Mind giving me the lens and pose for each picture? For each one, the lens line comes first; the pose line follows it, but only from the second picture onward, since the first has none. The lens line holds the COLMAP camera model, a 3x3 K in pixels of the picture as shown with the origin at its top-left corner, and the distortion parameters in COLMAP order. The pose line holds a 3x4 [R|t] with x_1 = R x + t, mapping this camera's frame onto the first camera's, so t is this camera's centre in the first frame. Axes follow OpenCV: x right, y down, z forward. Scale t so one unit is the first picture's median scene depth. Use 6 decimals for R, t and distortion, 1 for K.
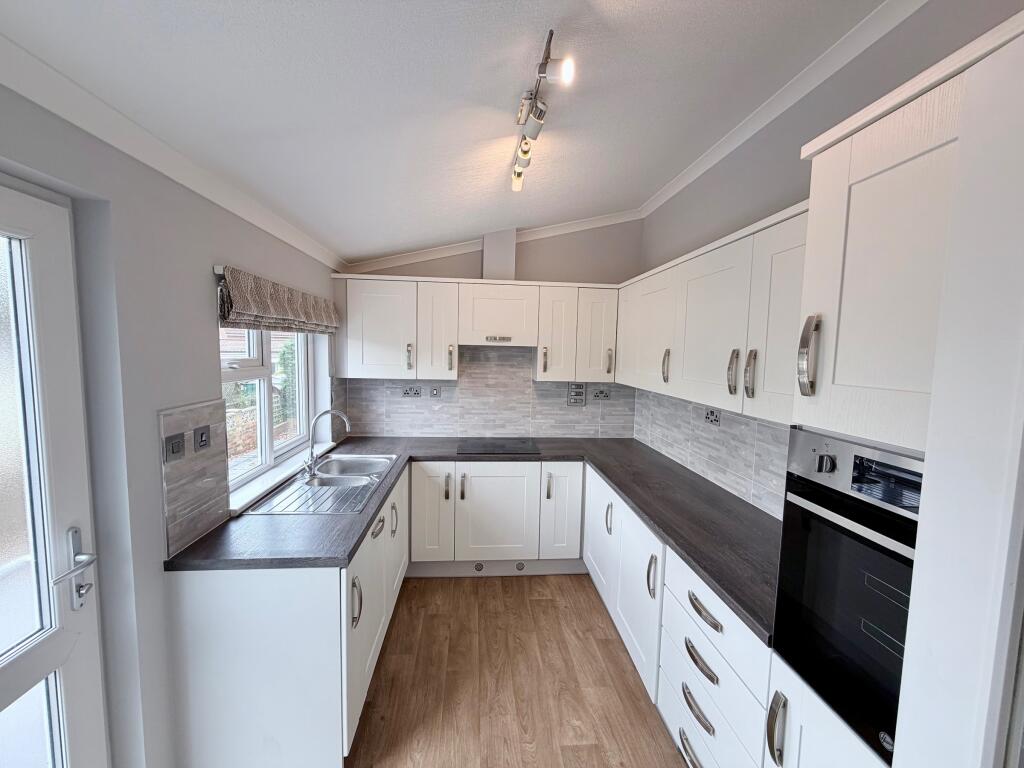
lens RADIAL K [[408.3, 0, 508.0], [0, 408.3, 383.8], [0, 0, 1]] dist [0.001671, 0.000742]
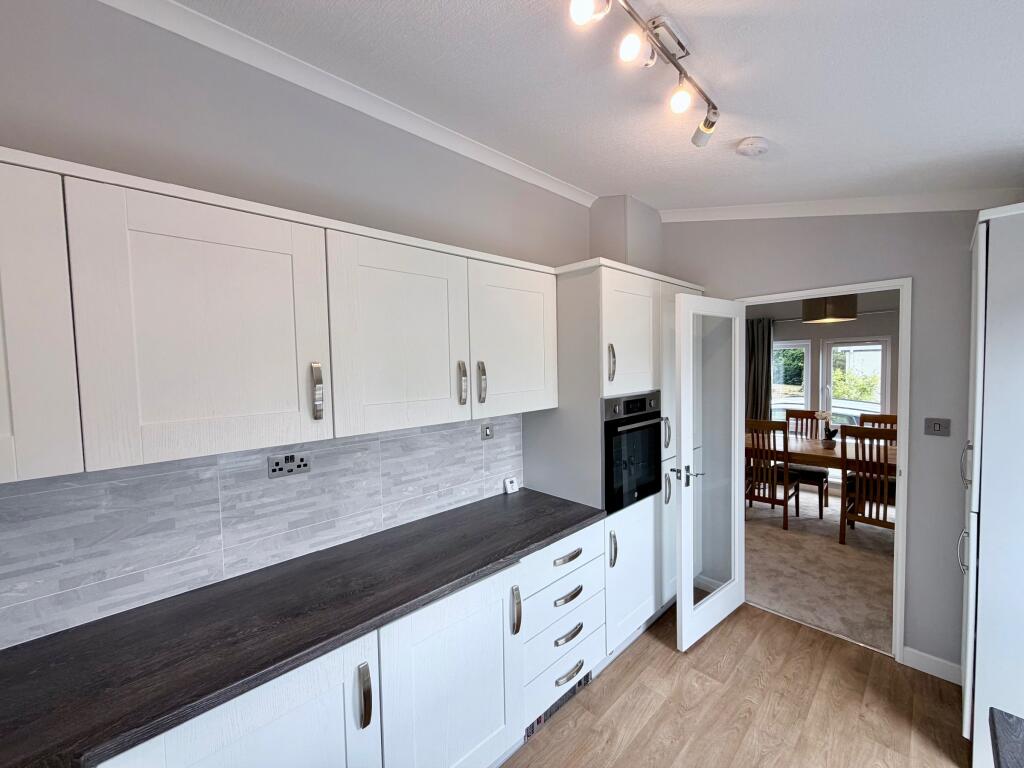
lens RADIAL K [[408.3, 0, 511.5], [0, 408.3, 384.5], [0, 0, 1]] dist [0.001671, 0.000742]
pose [[-0.626499, -0.044373, 0.778158, -0.275877], [0.074662, 0.990370, 0.116584, -0.113135], [-0.775838, 0.131139, -0.617153, 1.263225]]
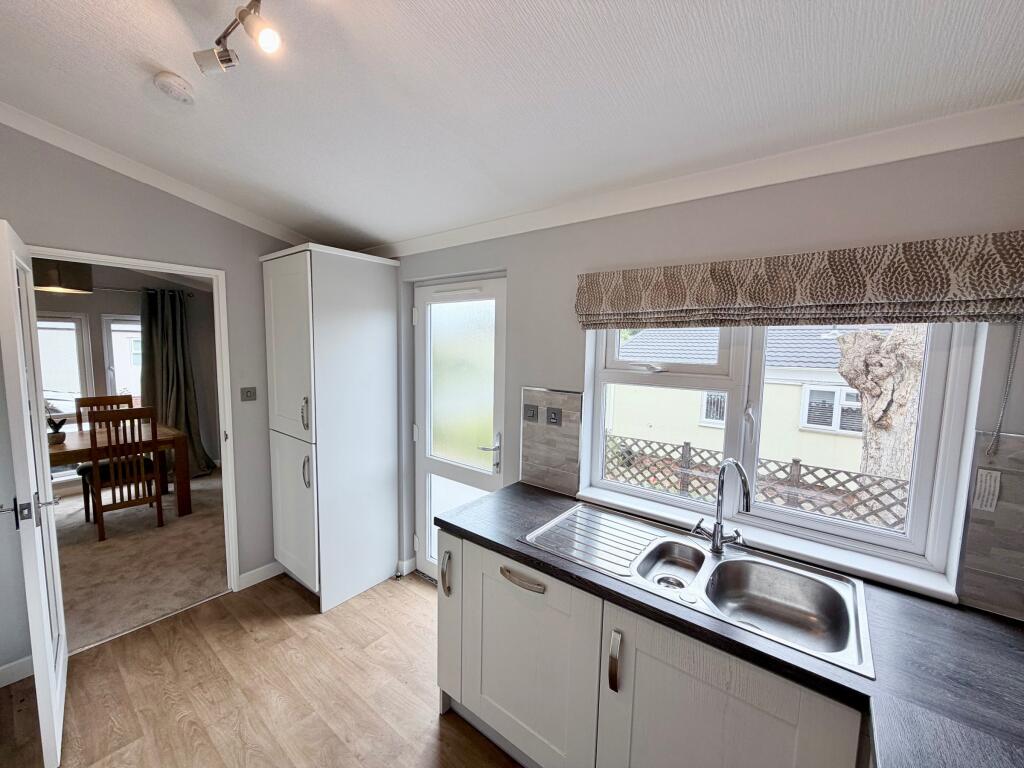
lens RADIAL K [[408.3, 0, 510.4], [0, 408.3, 384.4], [0, 0, 1]] dist [0.001671, 0.000742]
pose [[-0.683237, 0.038222, -0.729195, 0.215643], [-0.094006, 0.985714, 0.139749, -0.101145], [0.724120, 0.164031, -0.669884, 1.297437]]
